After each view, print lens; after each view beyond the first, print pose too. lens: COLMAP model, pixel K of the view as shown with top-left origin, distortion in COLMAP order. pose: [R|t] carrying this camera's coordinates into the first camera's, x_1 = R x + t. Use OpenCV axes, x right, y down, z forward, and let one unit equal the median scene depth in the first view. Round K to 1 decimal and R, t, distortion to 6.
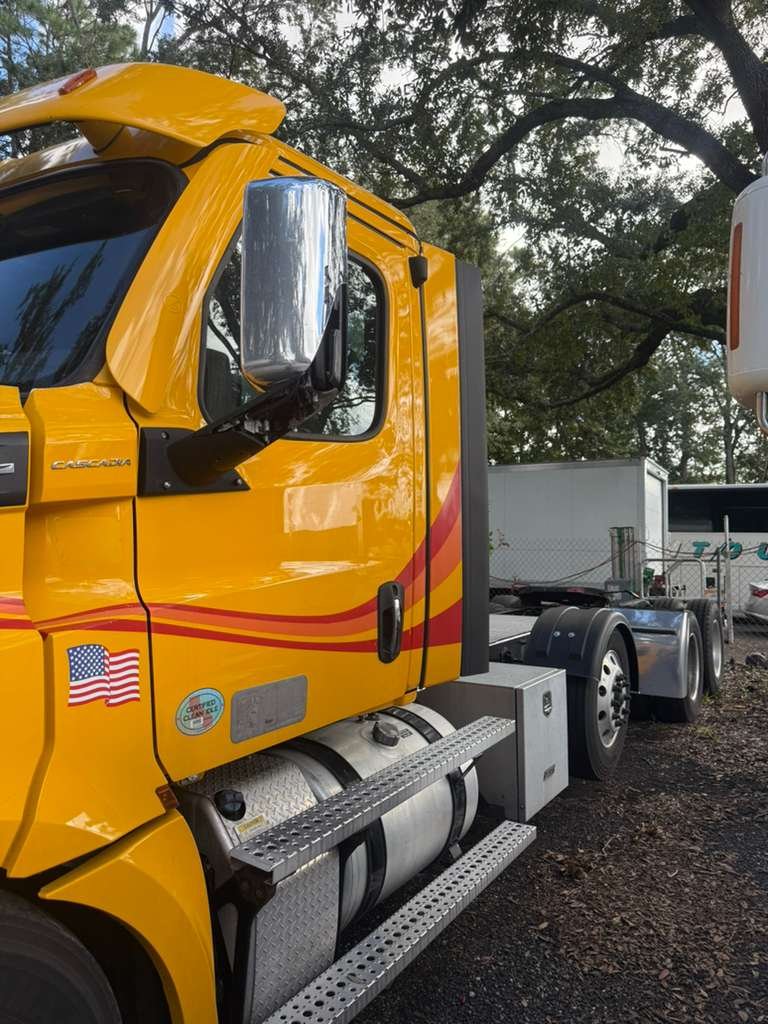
lens RADIAL K [[700.8, 0, 391.9], [0, 700.8, 518.2], [0, 0, 1]] dist [0.049794, -0.062531]
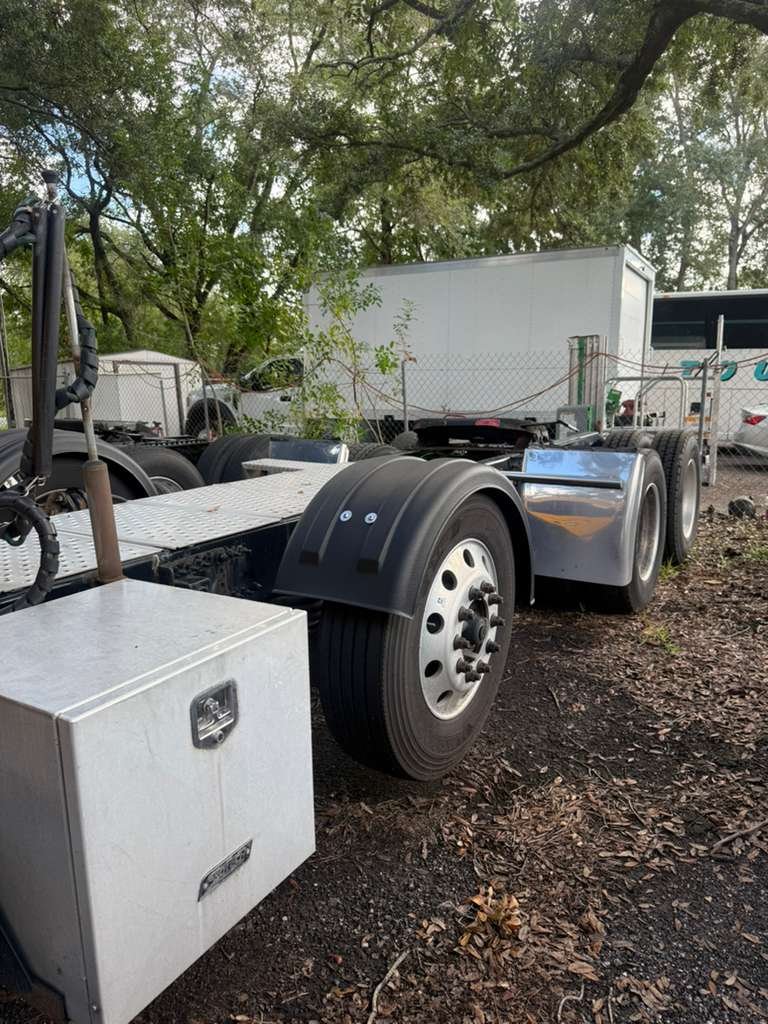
lens RADIAL K [[700.8, 0, 391.9], [0, 700.8, 518.2], [0, 0, 1]] dist [0.049794, -0.062531]
pose [[0.999802, -0.016053, 0.011760, 0.120018], [0.012851, 0.972064, 0.234363, 0.025733], [-0.015194, -0.234166, 0.972078, 0.244573]]
